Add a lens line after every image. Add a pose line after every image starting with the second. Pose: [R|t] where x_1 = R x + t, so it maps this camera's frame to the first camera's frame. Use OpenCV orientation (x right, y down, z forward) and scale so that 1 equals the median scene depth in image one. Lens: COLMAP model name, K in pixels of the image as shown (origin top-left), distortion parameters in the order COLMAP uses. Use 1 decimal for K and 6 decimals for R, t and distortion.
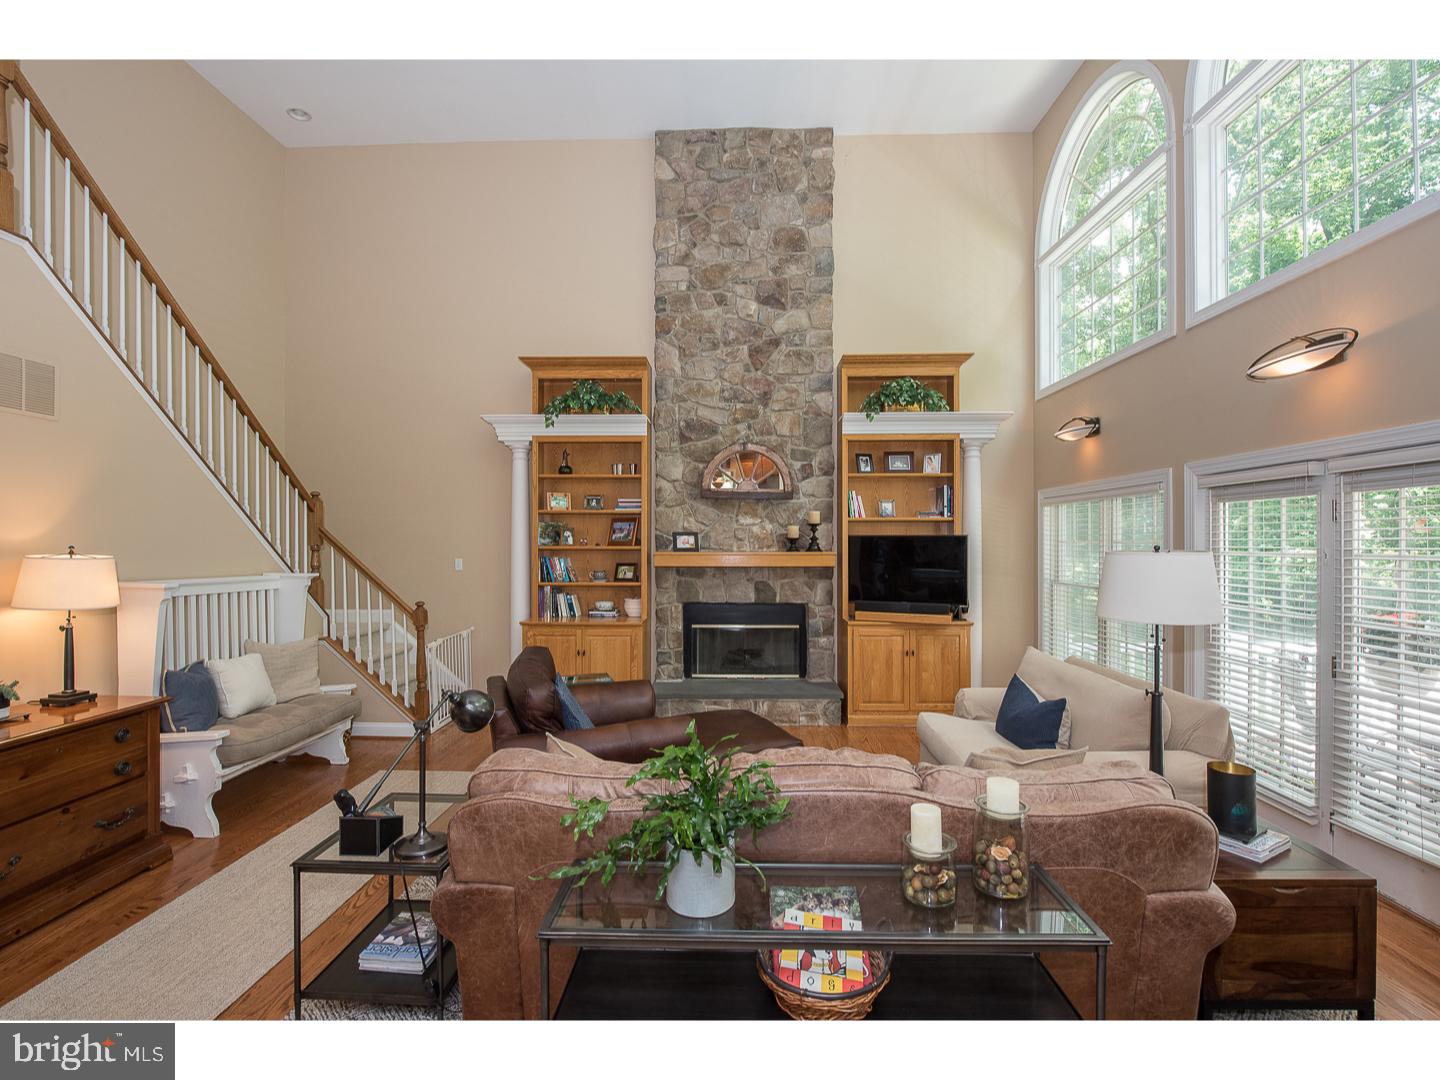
lens RADIAL K [[642.7, 0, 720.0], [0, 642.7, 540.0], [0, 0, 1]] dist [-0.000611, -0.000203]
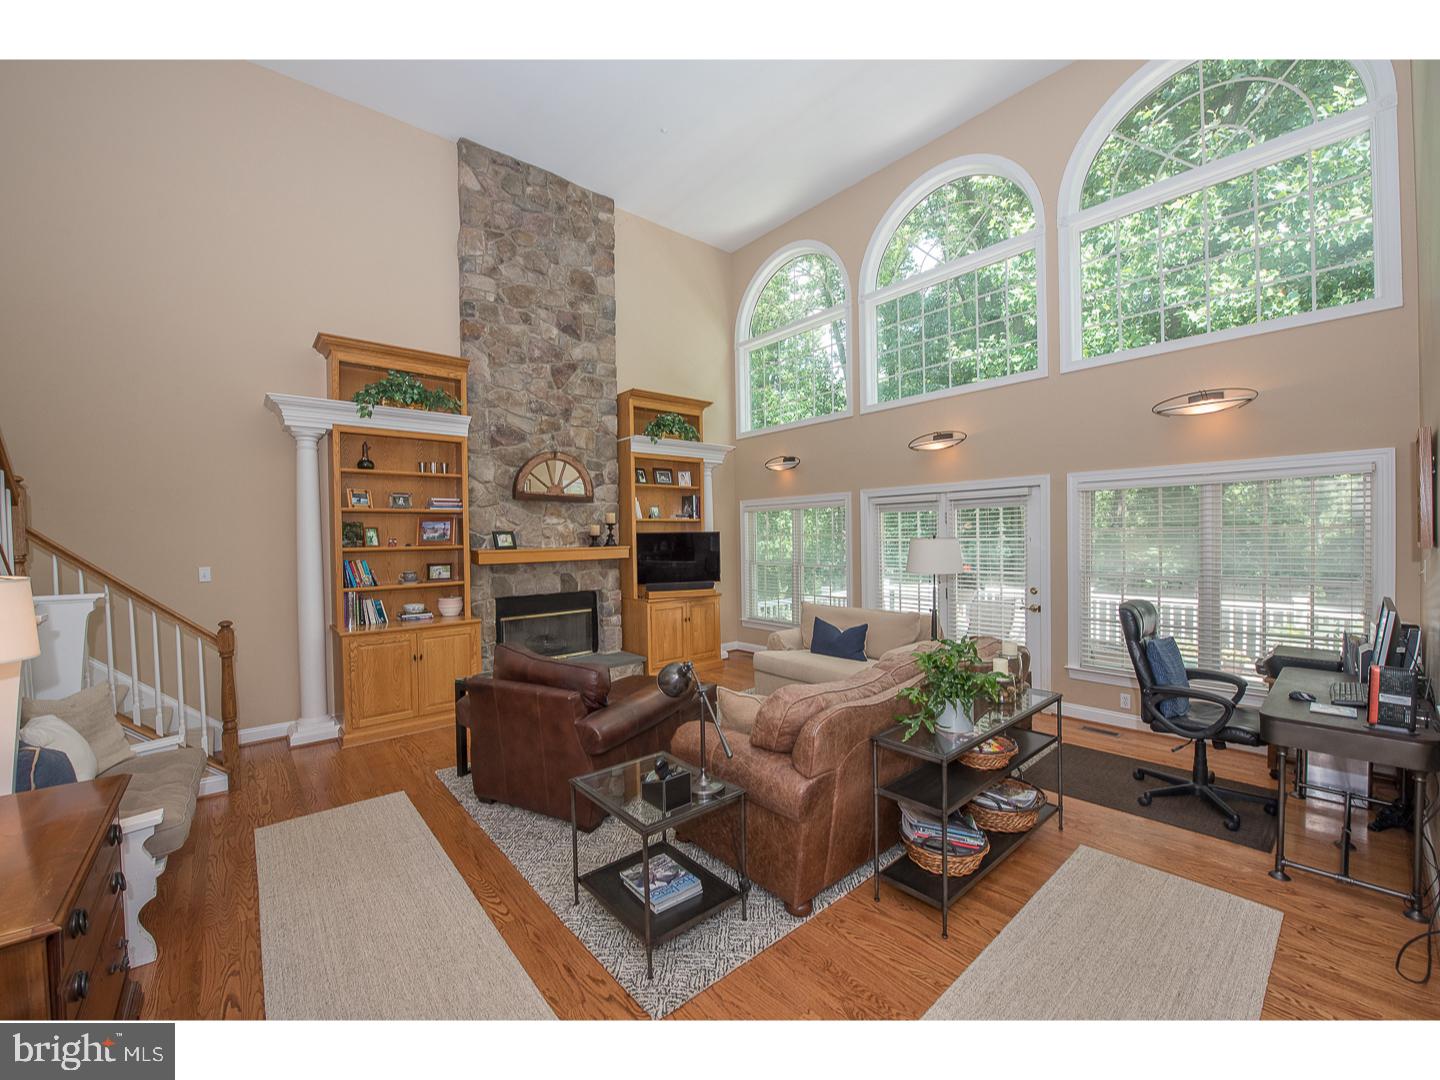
lens RADIAL K [[575.6, 0, 720.0], [0, 575.6, 540.0], [0, 0, 1]] dist [-0.001521, -0.000106]
pose [[0.743541, -0.018405, 0.668437, -0.417461], [0.015886, 0.999825, 0.009859, -0.001300], [-0.668501, 0.003289, 0.743704, 0.051239]]
